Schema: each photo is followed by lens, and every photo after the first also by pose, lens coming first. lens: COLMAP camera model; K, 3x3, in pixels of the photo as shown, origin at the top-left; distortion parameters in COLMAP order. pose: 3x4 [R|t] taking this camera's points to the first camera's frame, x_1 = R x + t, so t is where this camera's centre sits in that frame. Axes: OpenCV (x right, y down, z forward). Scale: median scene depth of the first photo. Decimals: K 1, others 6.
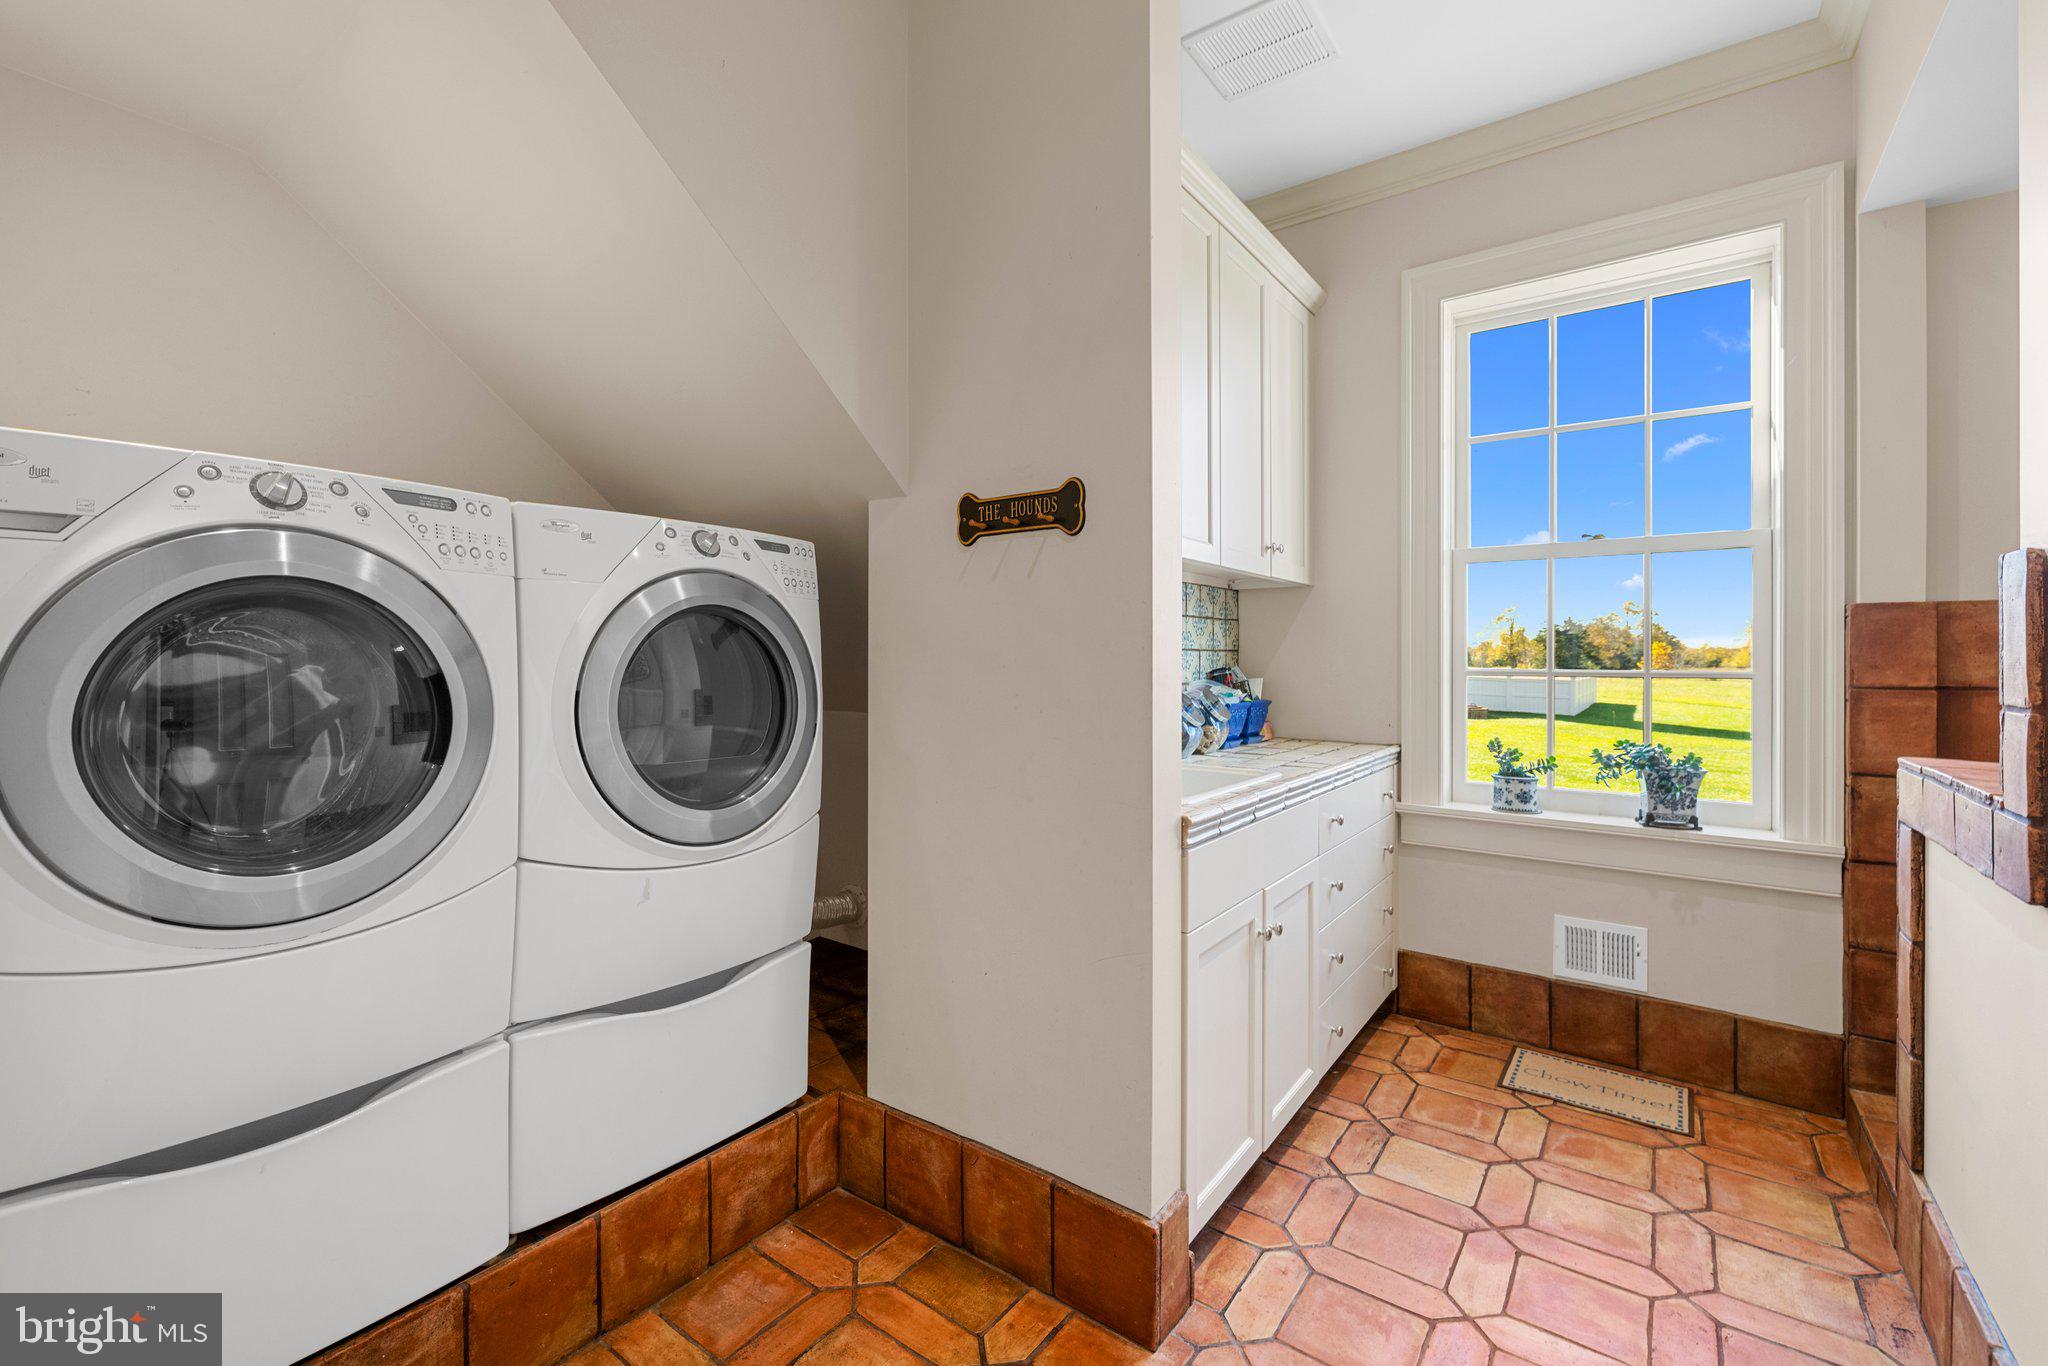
lens RADIAL K [[866.8, 0, 1010.0], [0, 866.8, 661.6], [0, 0, 1]] dist [0.005170, 0.000842]
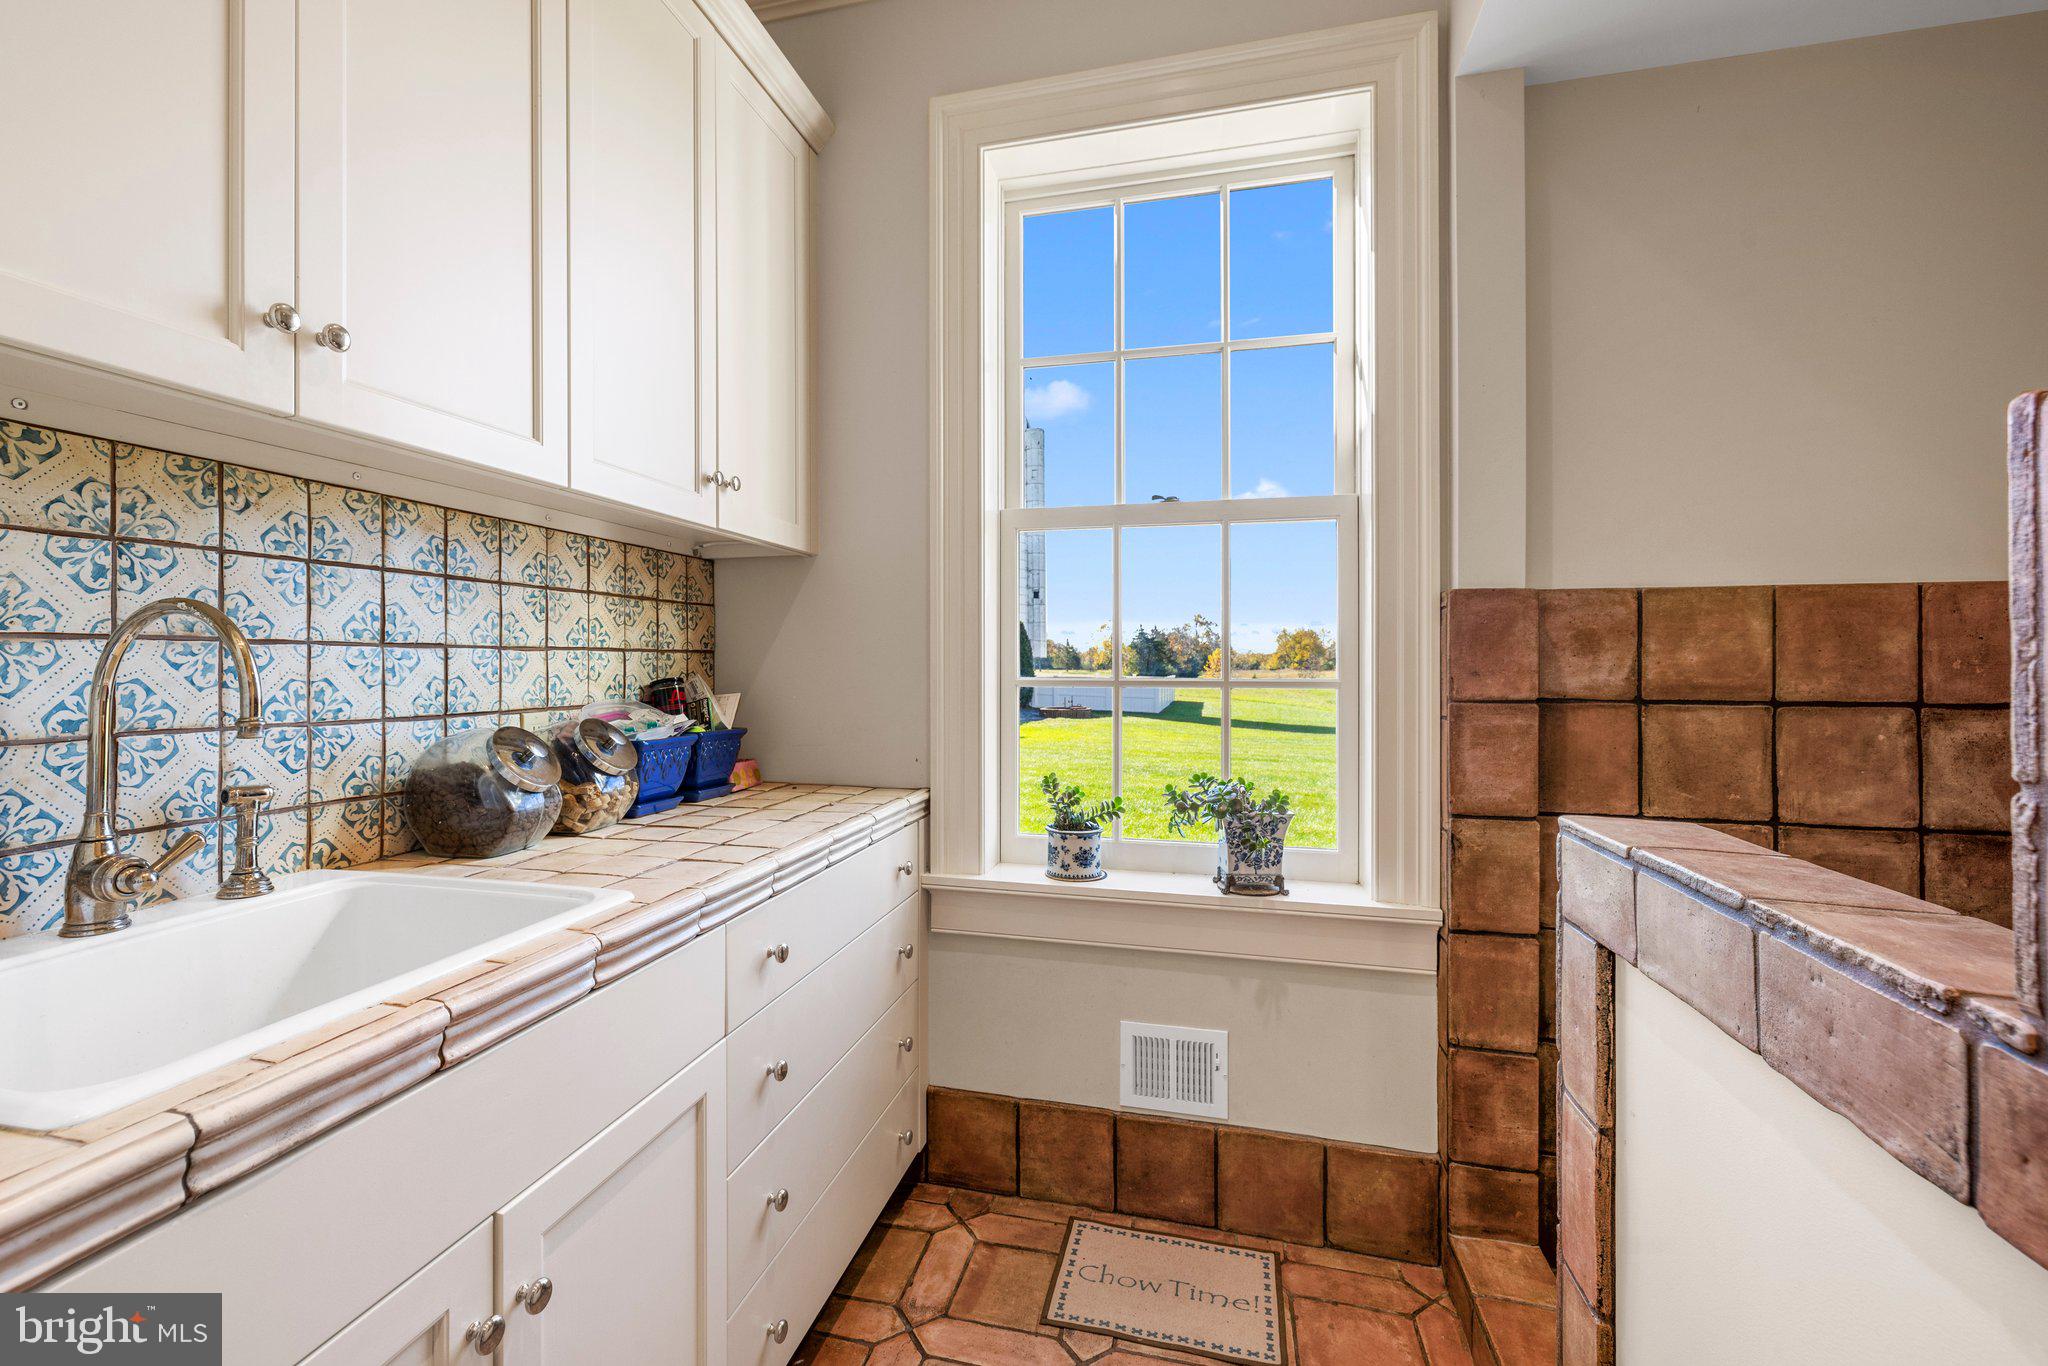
lens RADIAL K [[866.8, 0, 1022.1], [0, 866.8, 670.6], [0, 0, 1]] dist [0.005170, 0.000842]
pose [[0.913687, -0.005208, 0.406386, 0.277253], [0.003141, 0.999979, 0.005755, -0.001634], [-0.406407, -0.003982, 0.913684, 0.400733]]
